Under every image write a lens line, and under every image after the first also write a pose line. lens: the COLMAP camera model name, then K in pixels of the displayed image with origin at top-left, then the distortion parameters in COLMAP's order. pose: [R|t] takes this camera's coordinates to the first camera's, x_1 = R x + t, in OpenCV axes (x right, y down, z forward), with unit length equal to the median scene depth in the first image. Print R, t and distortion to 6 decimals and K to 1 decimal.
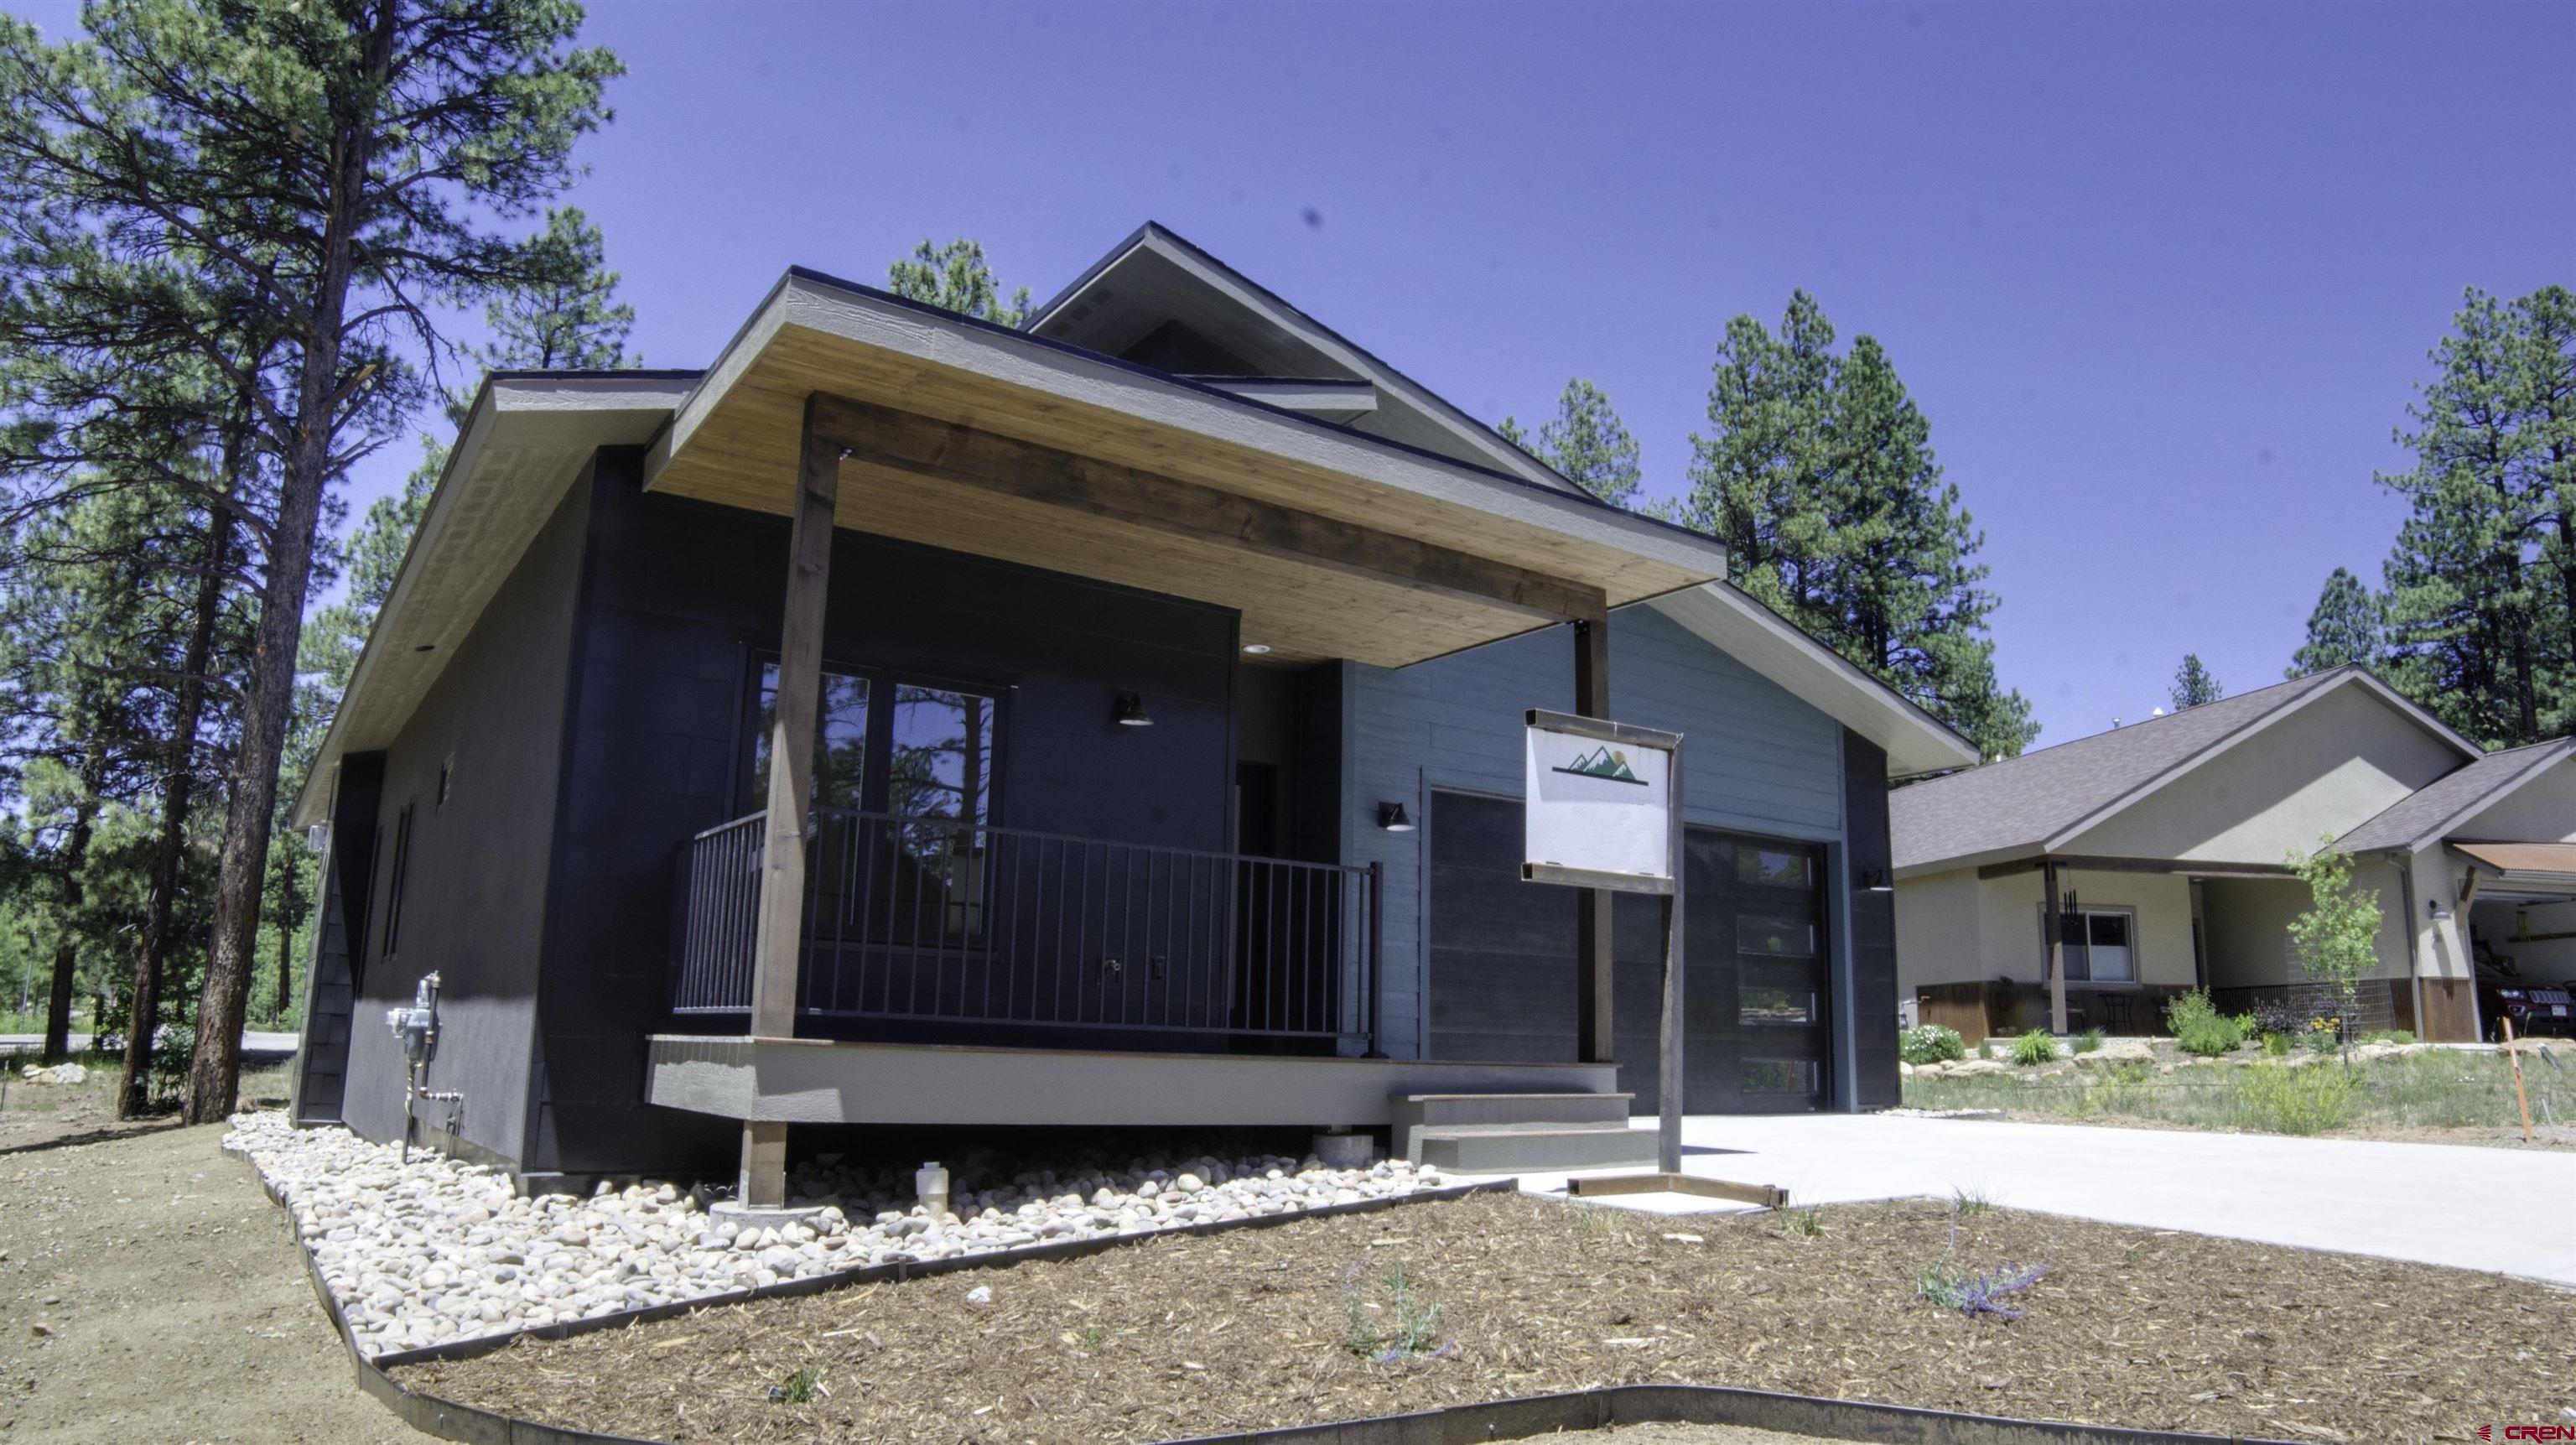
lens RADIAL K [[1595.2, 0, 1279.7], [0, 1595.2, 720.7], [0, 0, 1]] dist [-0.115834, 0.047275]
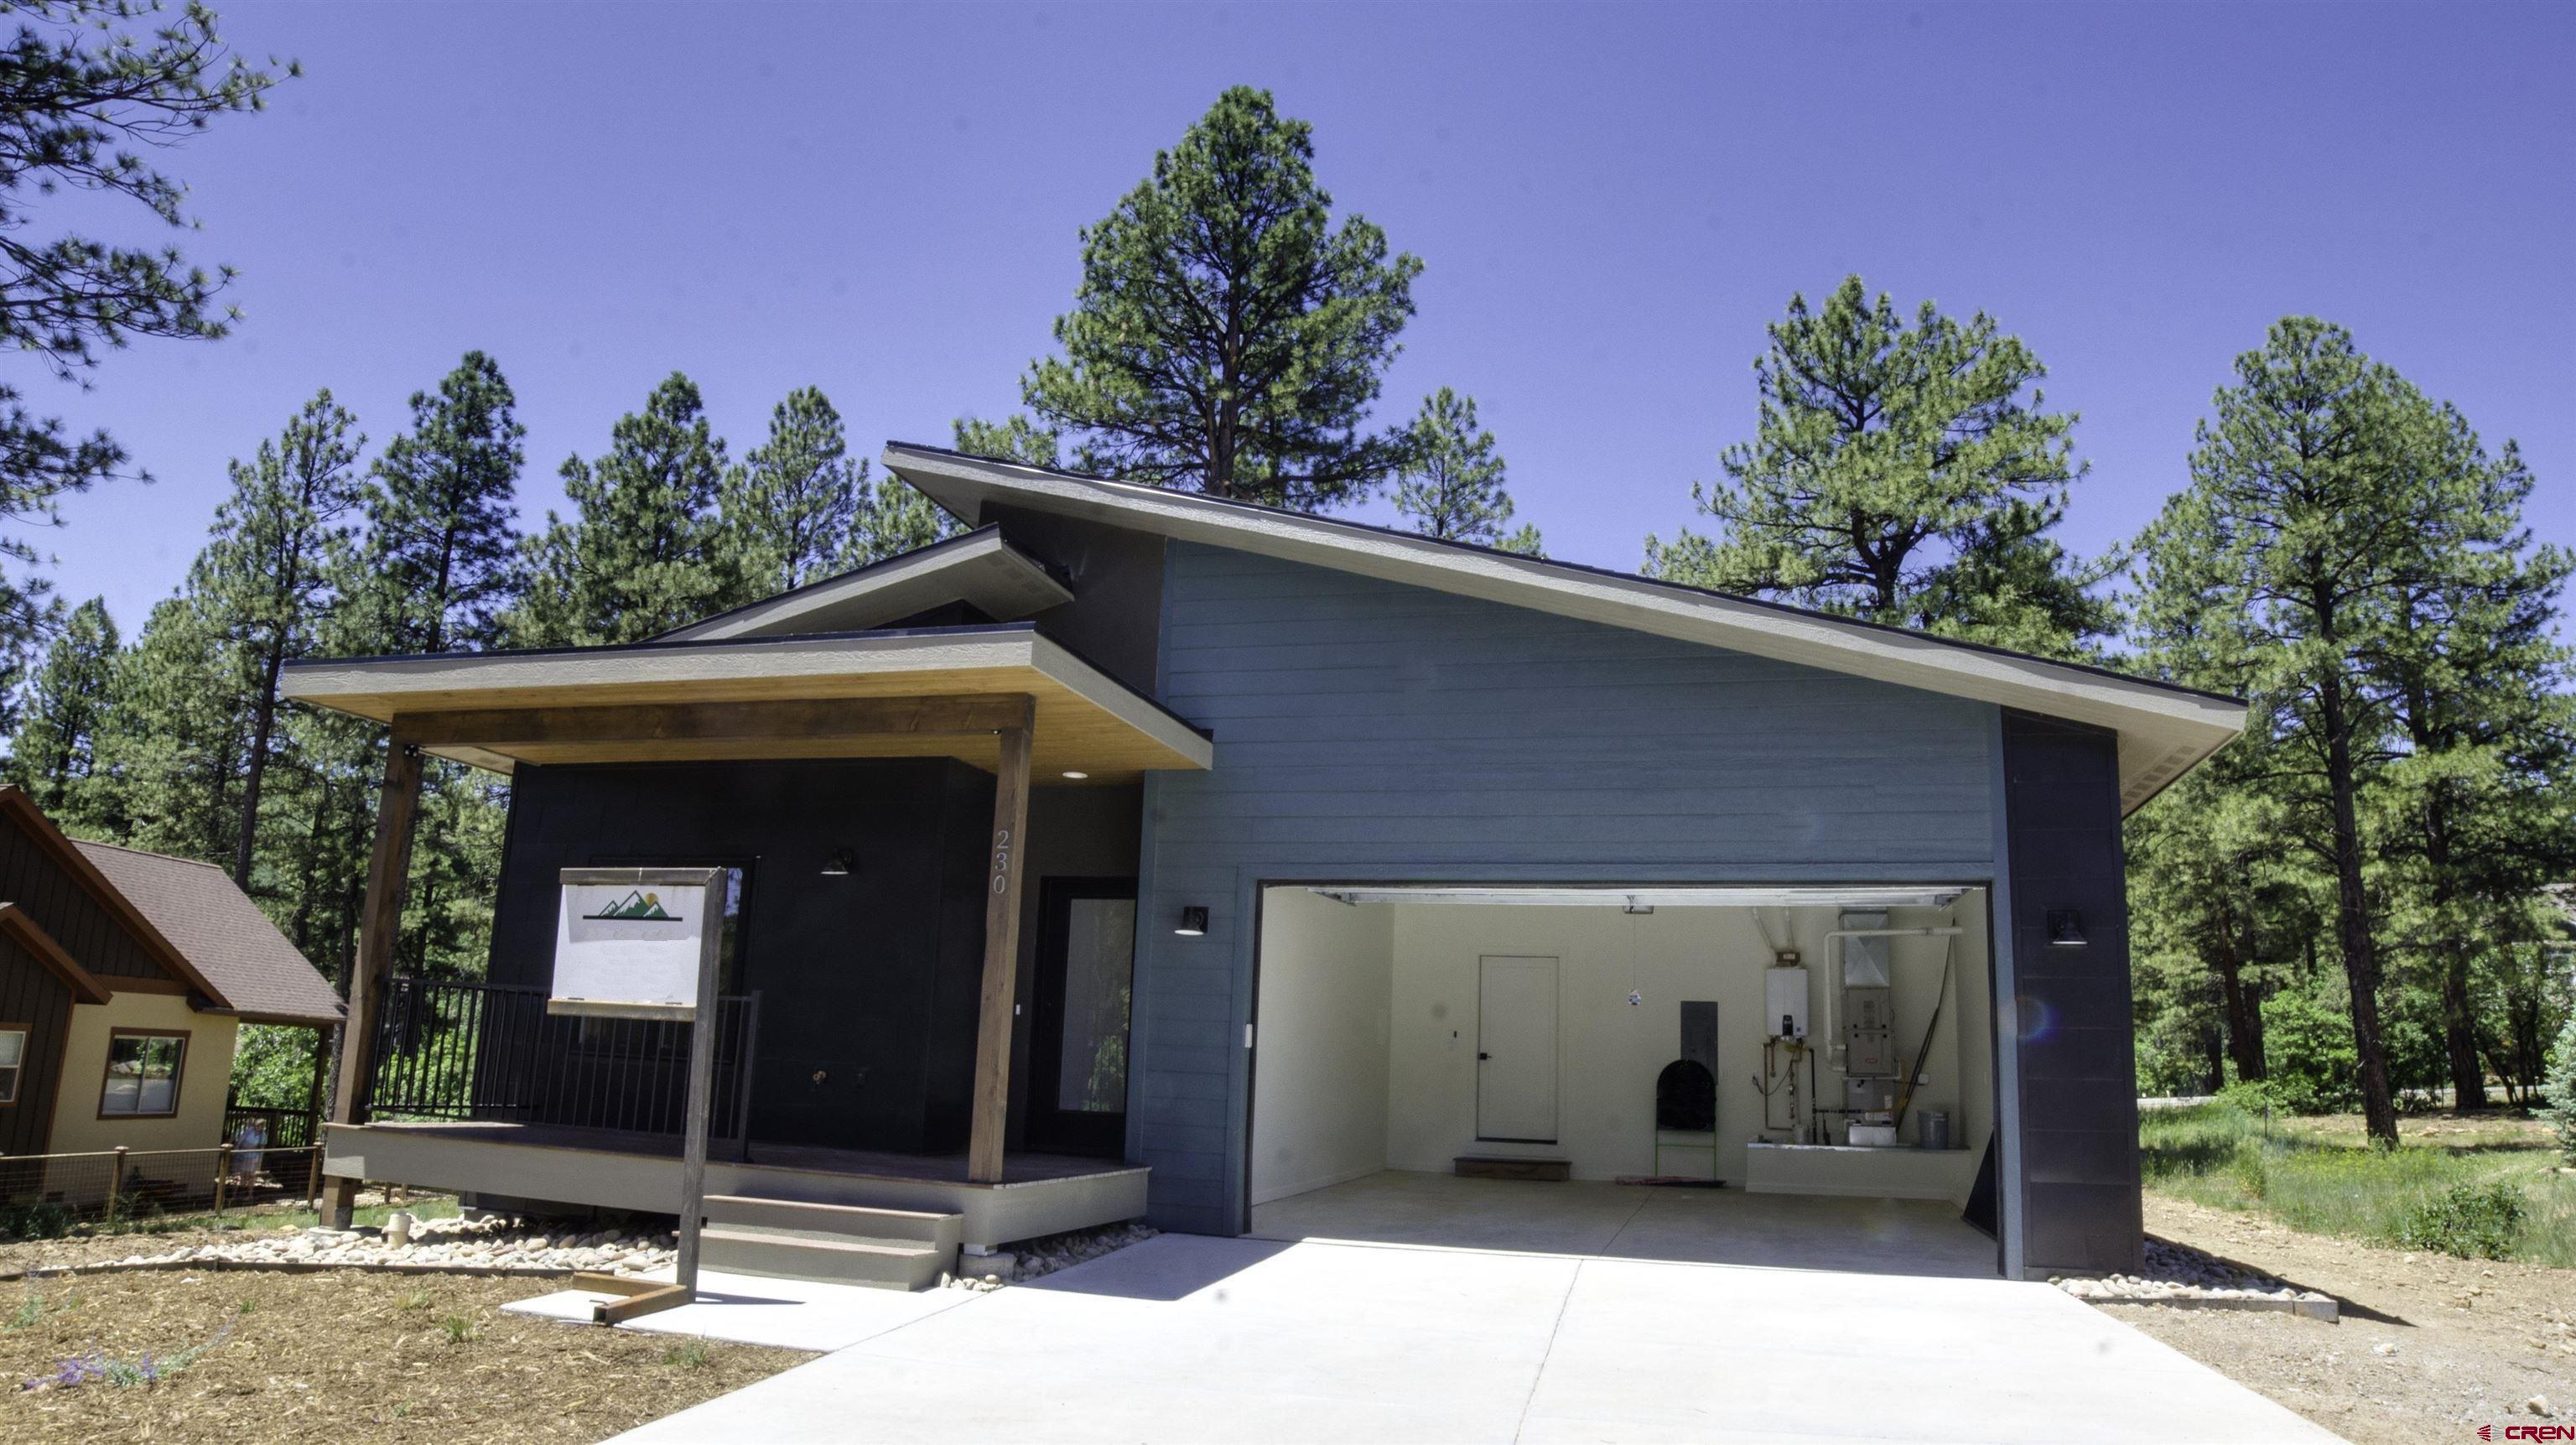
lens RADIAL K [[1573.6, 0, 1277.9], [0, 1573.6, 718.6], [0, 0, 1]] dist [-0.115516, 0.043903]
pose [[0.625933, -0.168236, -0.761514, 0.404013], [0.135650, 0.985057, -0.106124, 0.022180], [0.767989, -0.036873, 0.639401, 0.197700]]
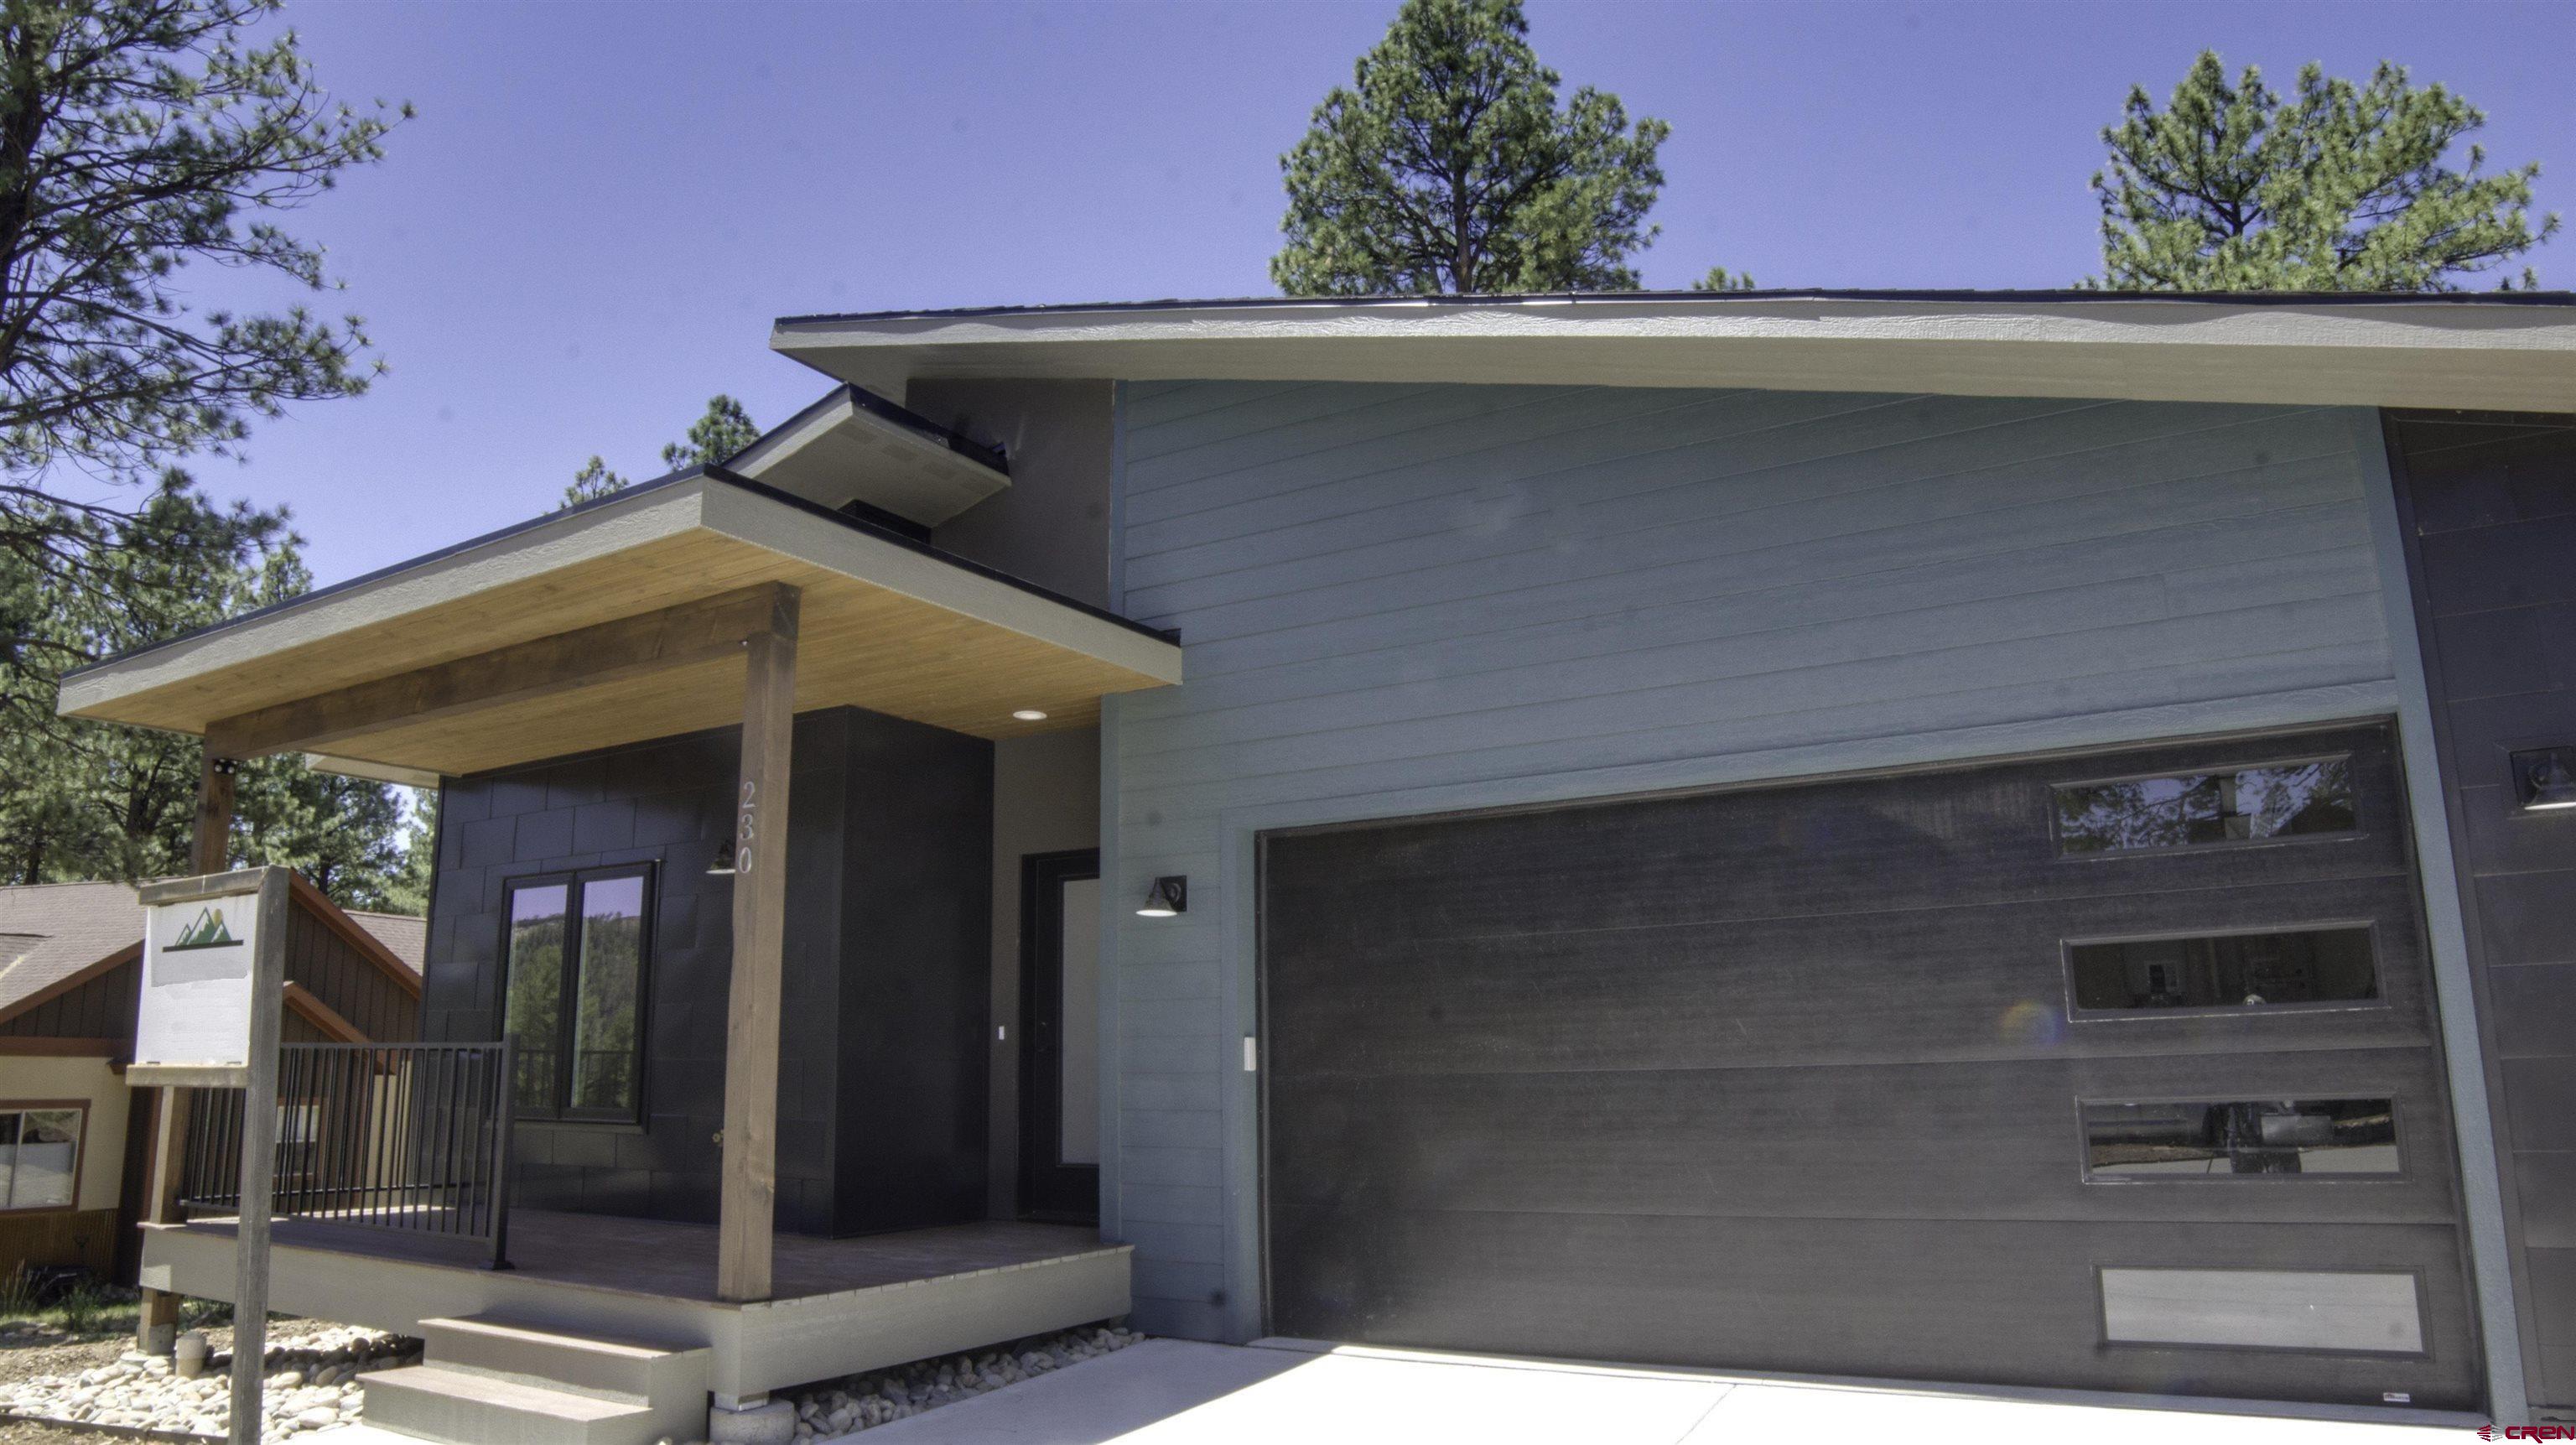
lens RADIAL K [[1595.2, 0, 1279.7], [0, 1595.2, 720.7], [0, 0, 1]] dist [-0.115834, 0.047275]
pose [[0.405747, -0.219583, -0.887216, 0.340503], [0.210657, 0.967044, -0.143001, 0.045089], [0.889378, -0.128876, 0.438632, 0.349347]]
